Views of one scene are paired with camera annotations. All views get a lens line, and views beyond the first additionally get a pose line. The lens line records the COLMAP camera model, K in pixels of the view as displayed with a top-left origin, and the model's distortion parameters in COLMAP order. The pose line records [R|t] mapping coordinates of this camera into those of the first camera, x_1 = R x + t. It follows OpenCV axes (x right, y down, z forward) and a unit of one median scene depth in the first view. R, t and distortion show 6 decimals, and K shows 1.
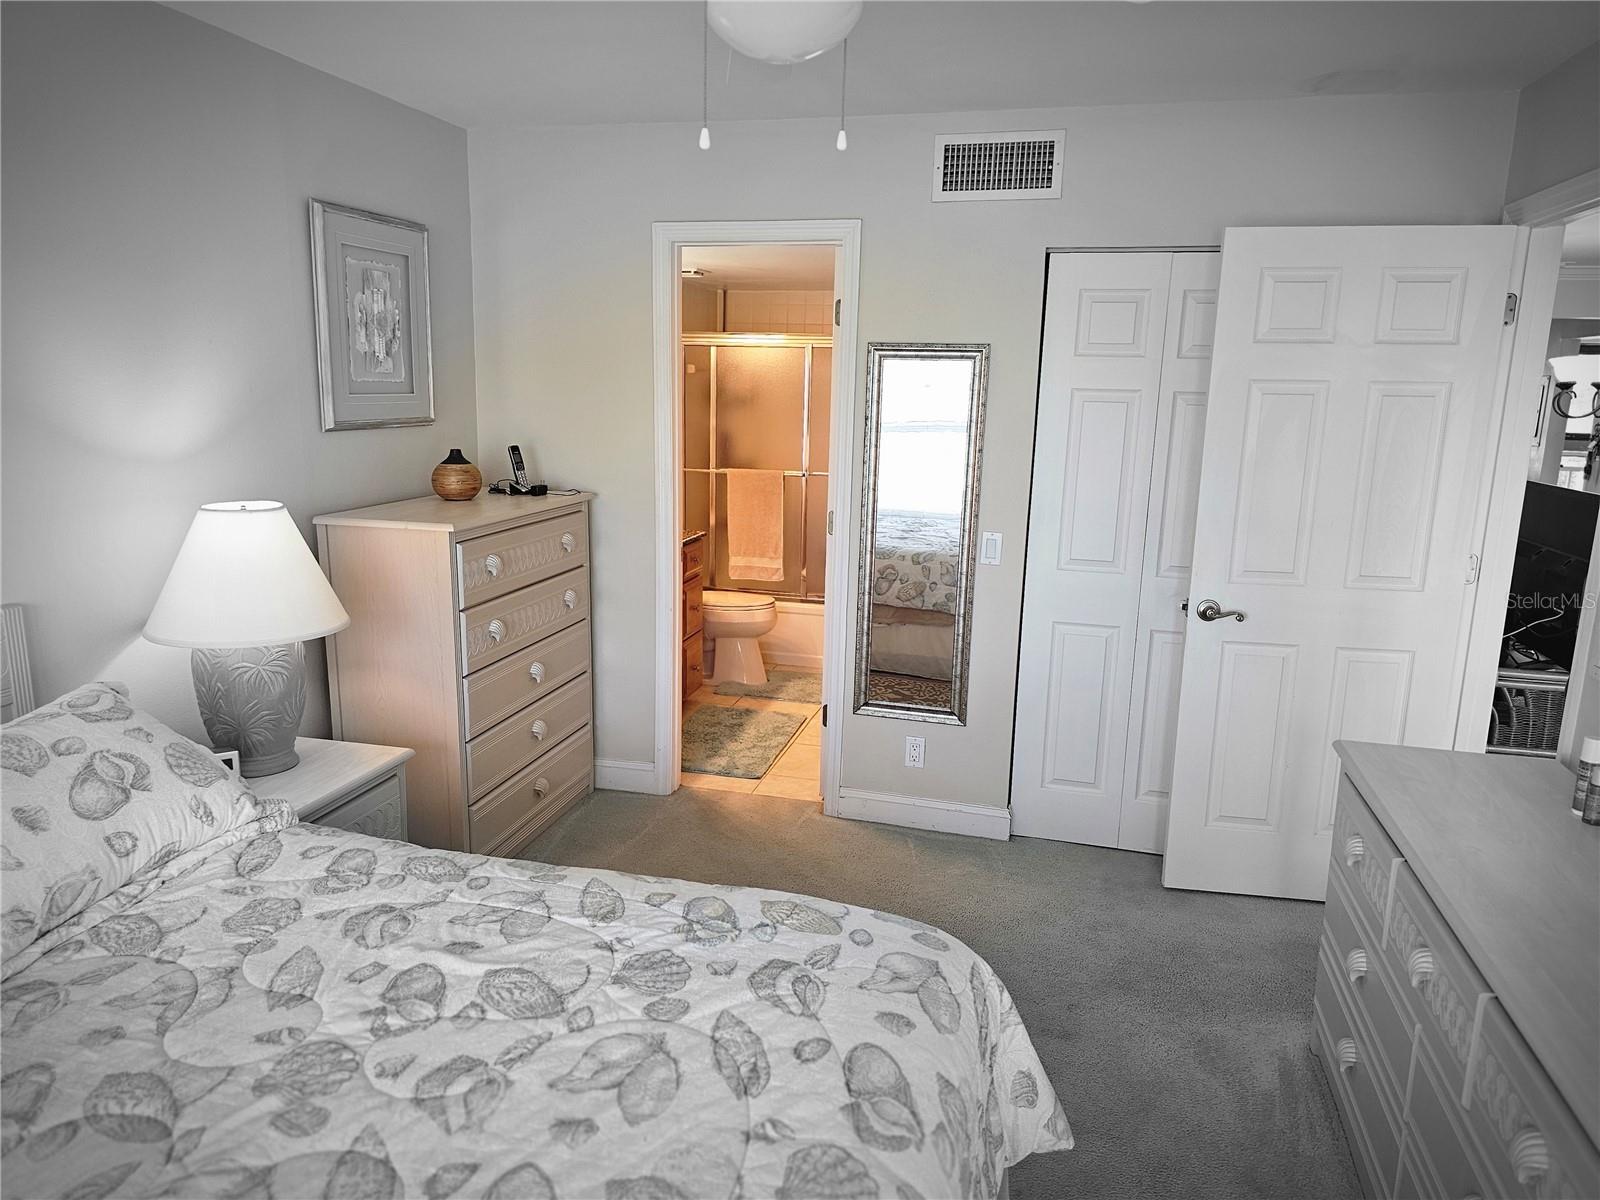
lens RADIAL K [[1068.5, 0, 801.9], [0, 1068.5, 597.0], [0, 0, 1]] dist [0.056856, -0.047274]
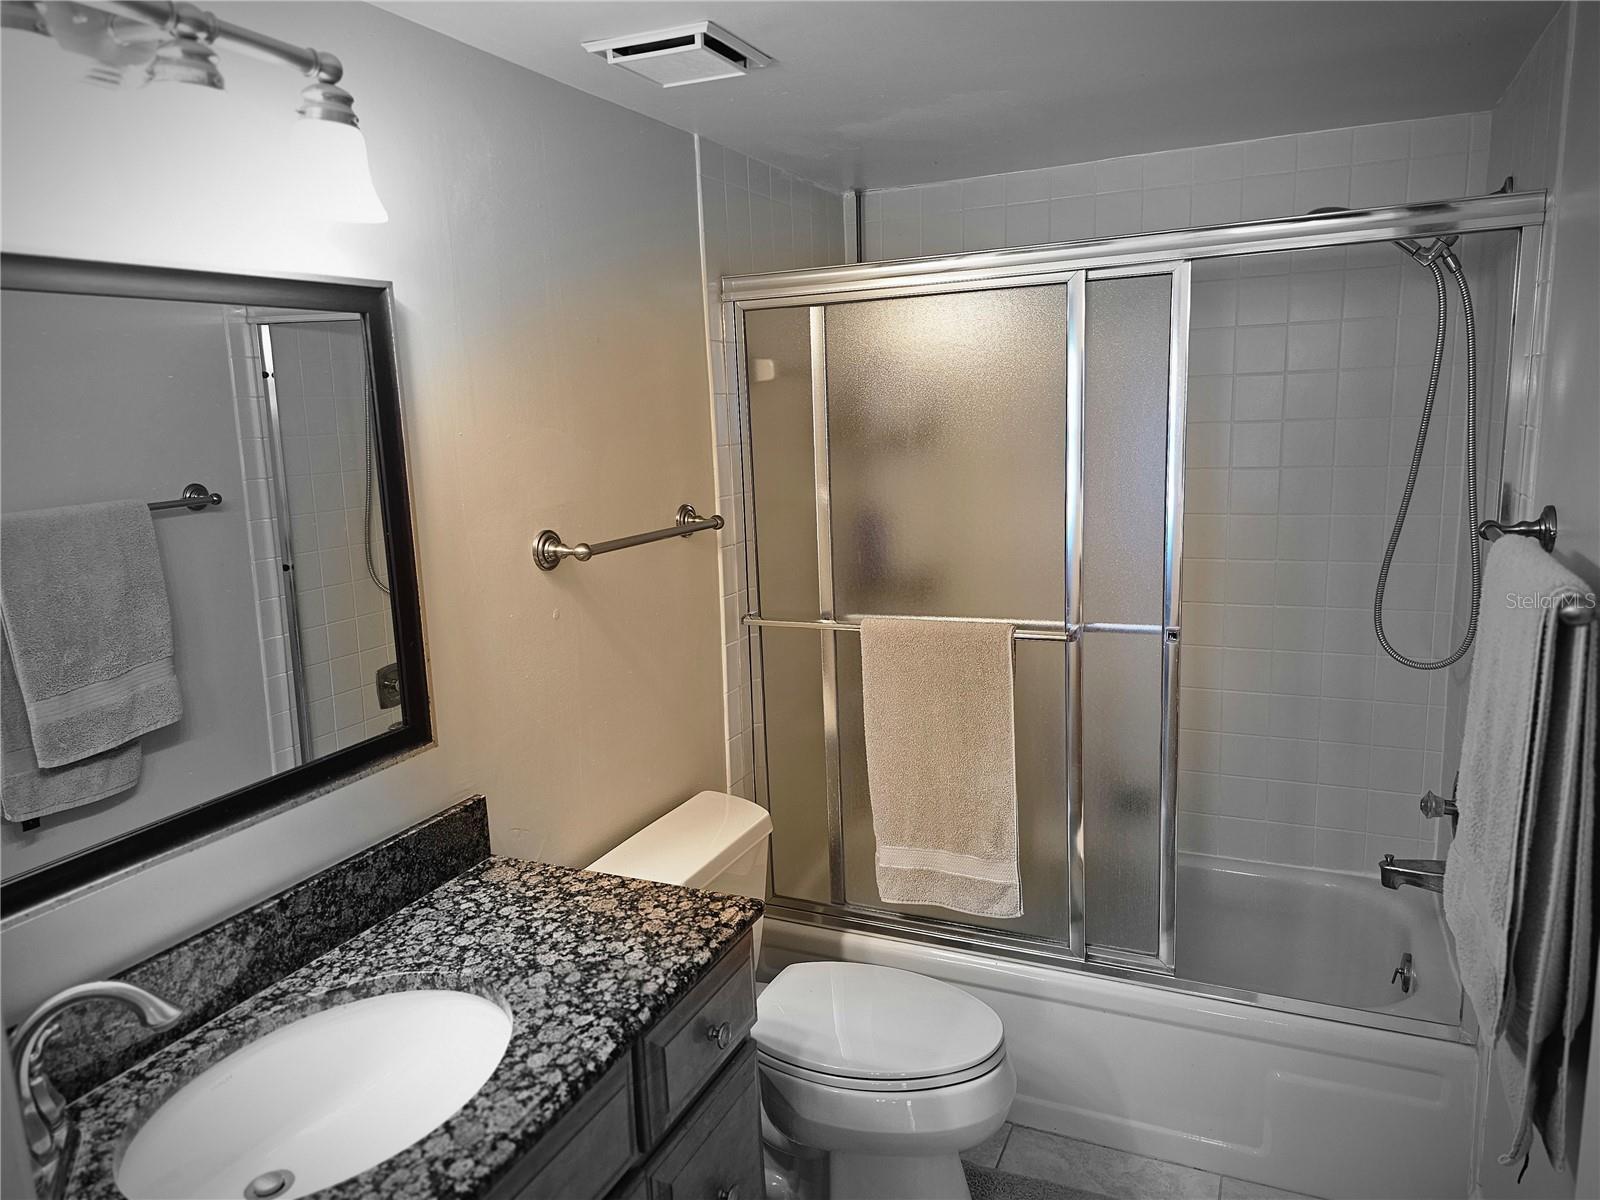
lens RADIAL K [[1068.5, 0, 800.7], [0, 1068.5, 607.2], [0, 0, 1]] dist [0.056856, -0.047274]
pose [[0.979620, -0.033200, -0.198096, -0.015015], [0.027868, 0.999172, -0.029642, -0.113141], [0.198916, 0.023518, 0.979734, 0.616695]]
